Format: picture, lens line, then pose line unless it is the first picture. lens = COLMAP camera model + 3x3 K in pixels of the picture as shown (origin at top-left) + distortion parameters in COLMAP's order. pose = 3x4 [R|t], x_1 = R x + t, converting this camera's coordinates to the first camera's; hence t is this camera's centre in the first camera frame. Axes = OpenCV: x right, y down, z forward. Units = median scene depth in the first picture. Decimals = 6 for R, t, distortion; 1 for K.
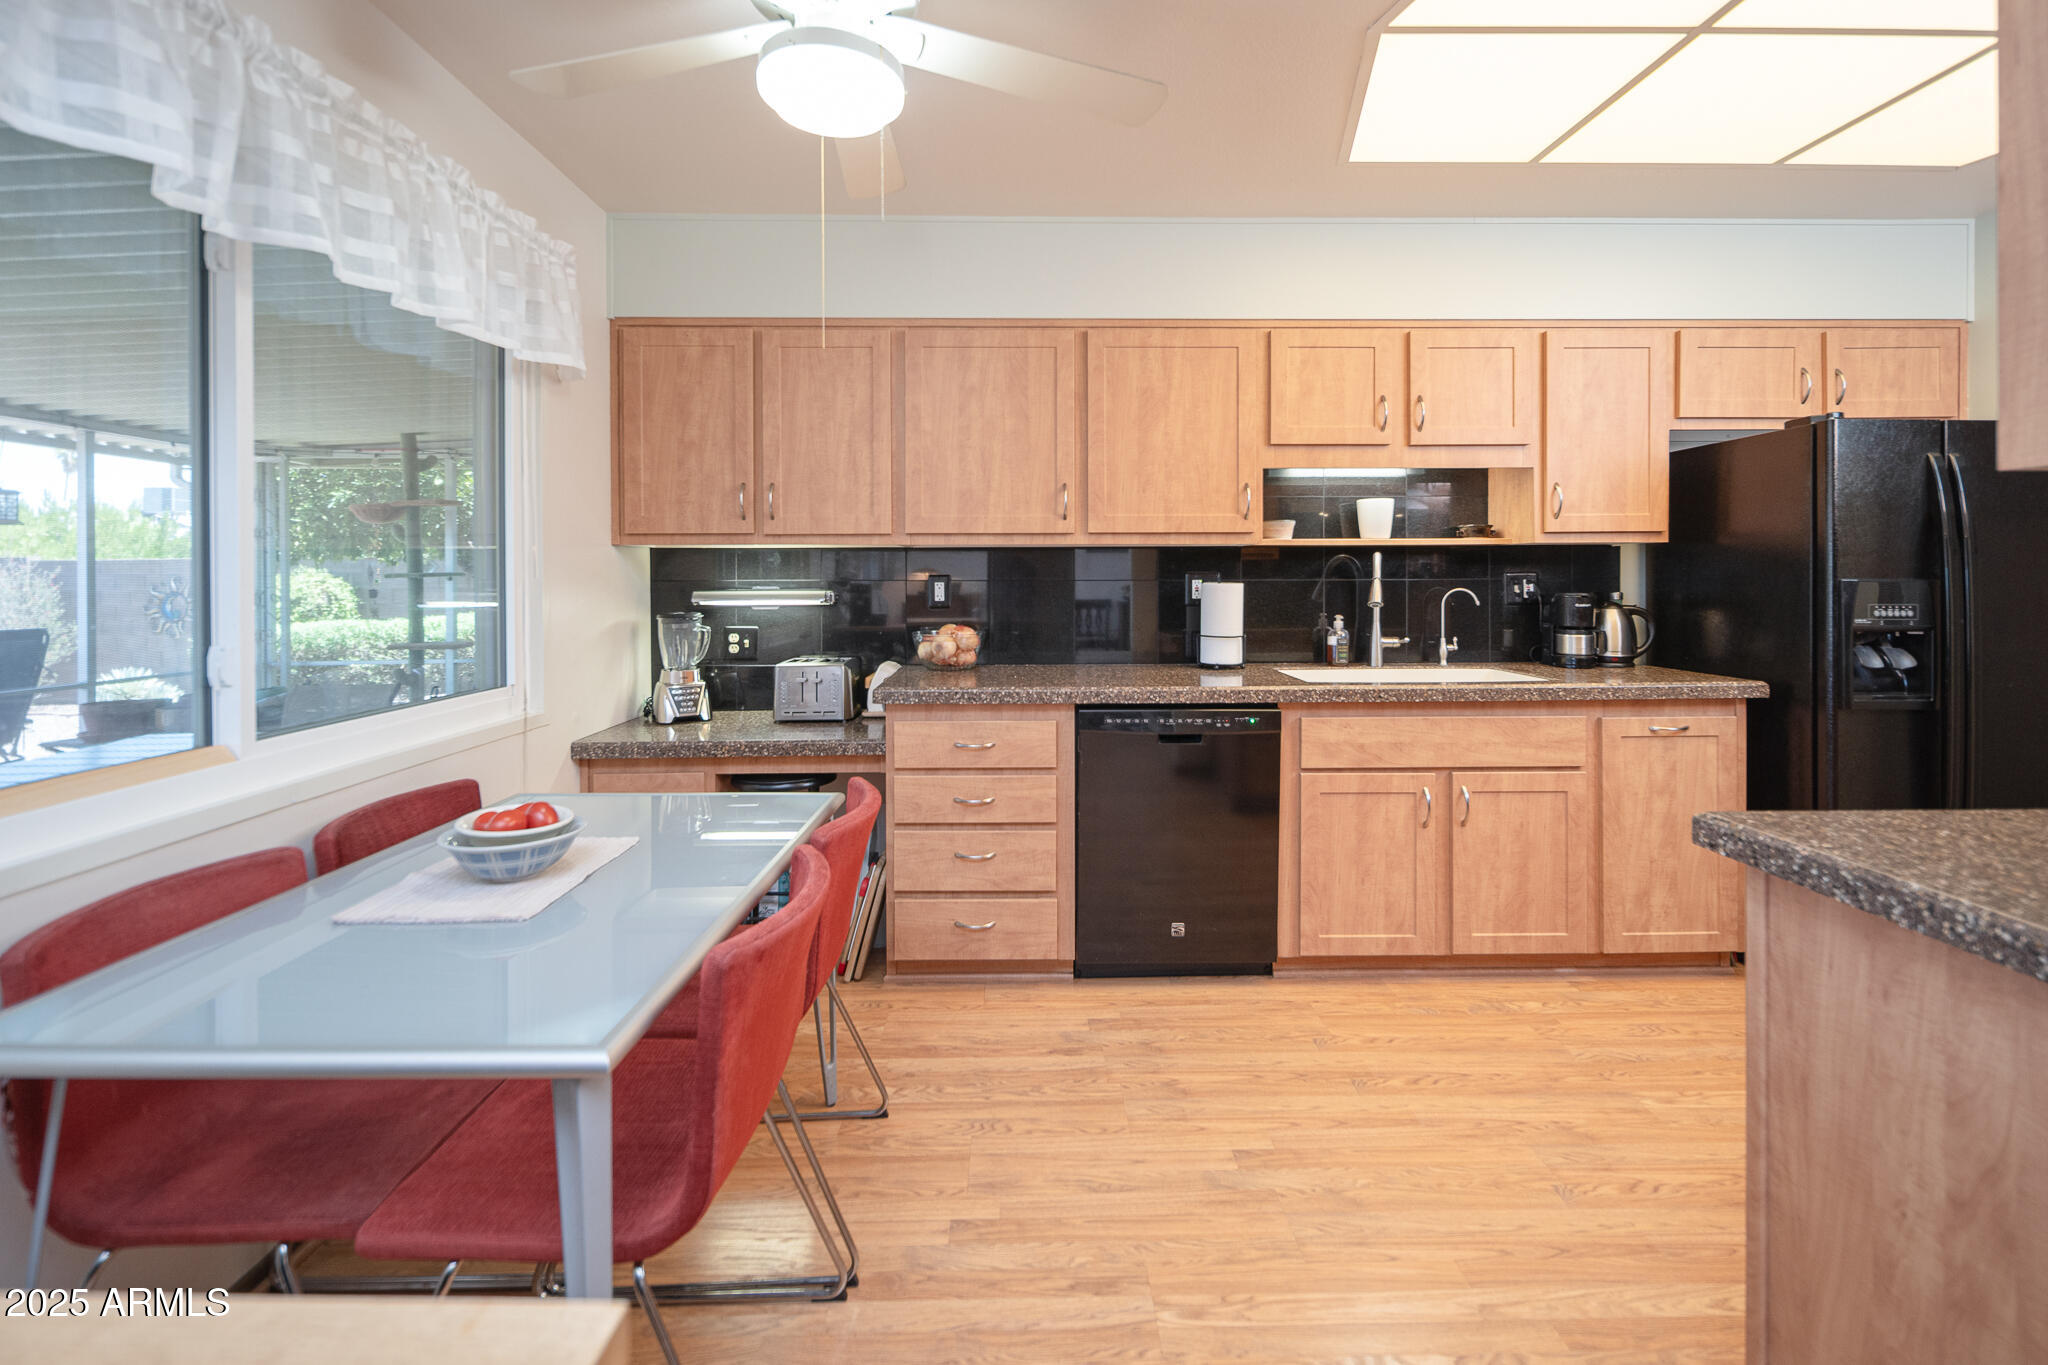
lens RADIAL K [[910.7, 0, 1044.0], [0, 910.7, 583.7], [0, 0, 1]] dist [0.004187, -0.000630]
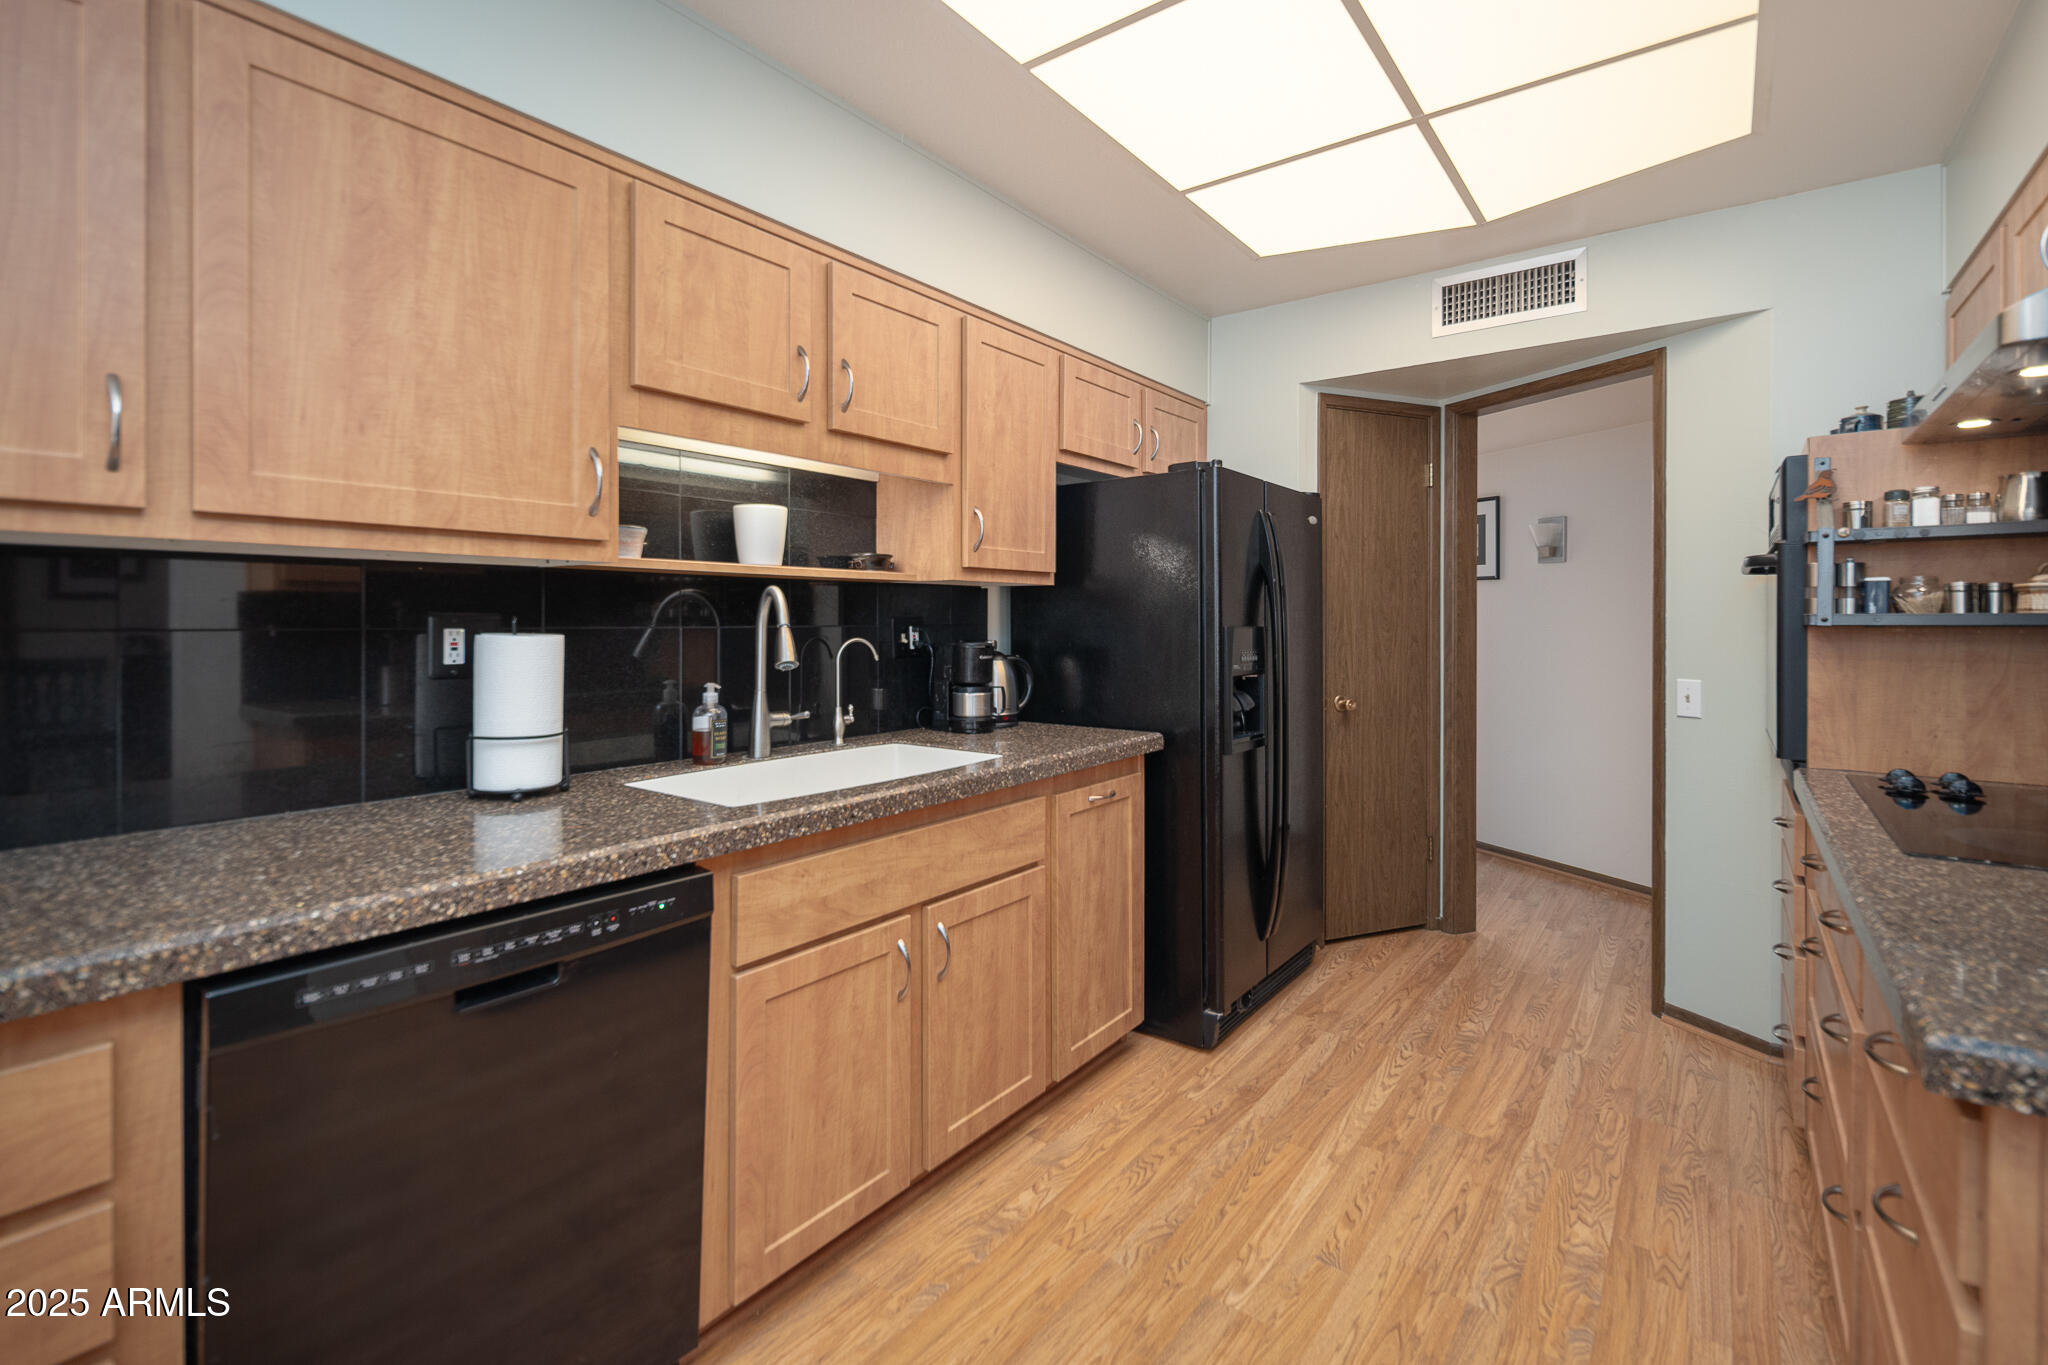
lens RADIAL K [[910.7, 0, 1044.7], [0, 910.7, 624.5], [0, 0, 1]] dist [0.004187, -0.000630]
pose [[0.618319, -0.000241, 0.785928, -0.035045], [0.004389, 0.999985, -0.003147, -0.003719], [-0.785915, 0.005395, 0.618311, 0.460466]]
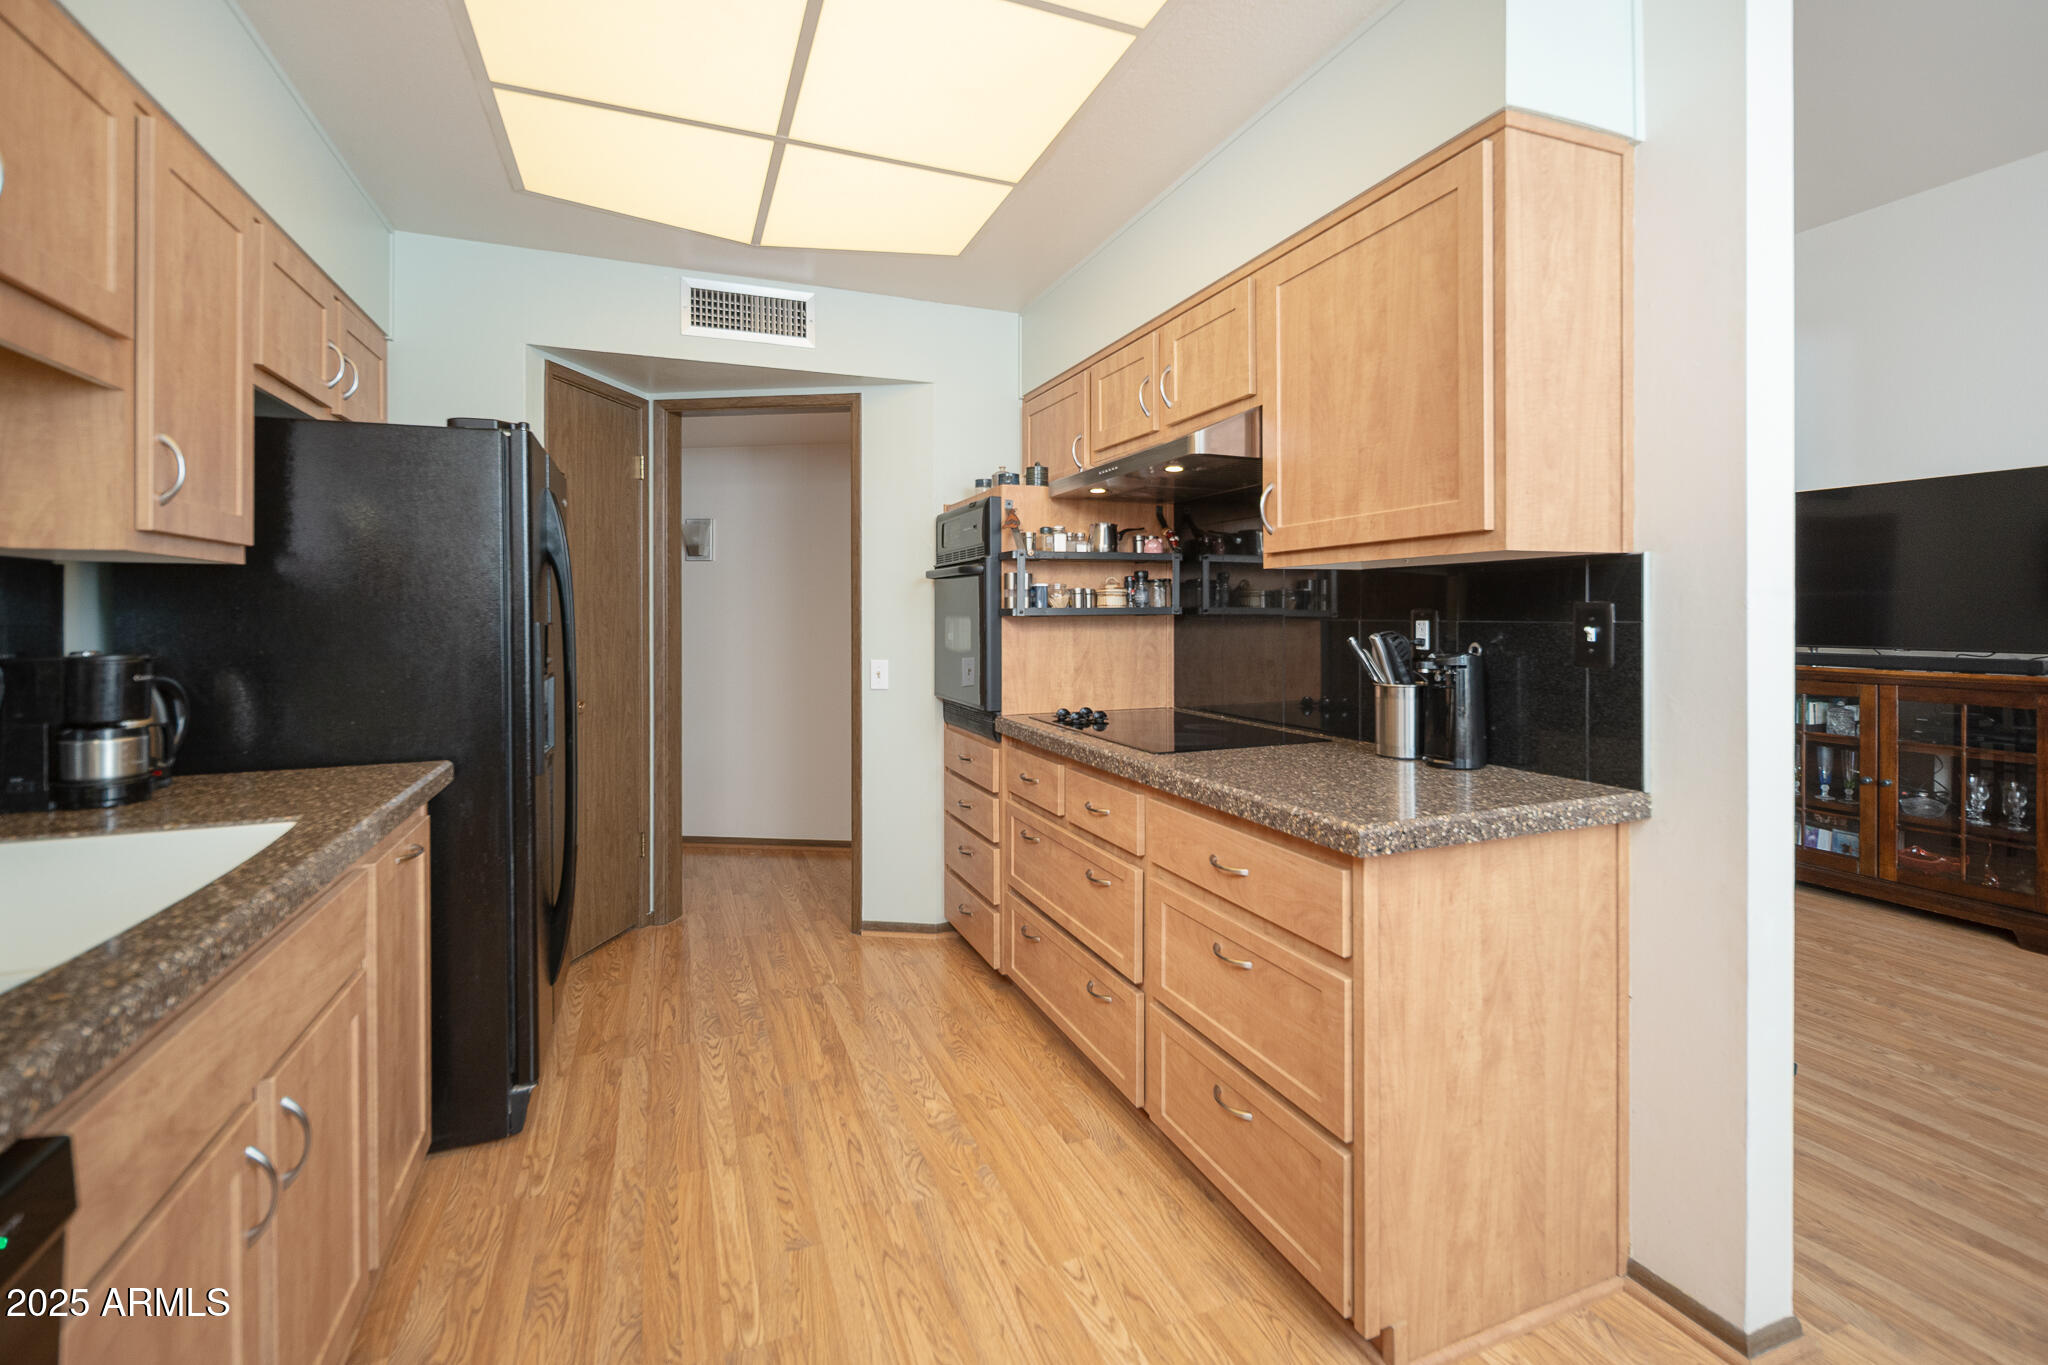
lens RADIAL K [[910.7, 0, 1042.9], [0, 910.7, 618.9], [0, 0, 1]] dist [0.004187, -0.000630]
pose [[-0.353994, -0.001760, 0.935246, -0.073485], [0.015059, 0.999858, 0.007581, -0.006335], [-0.935126, 0.016767, -0.353917, 0.738939]]
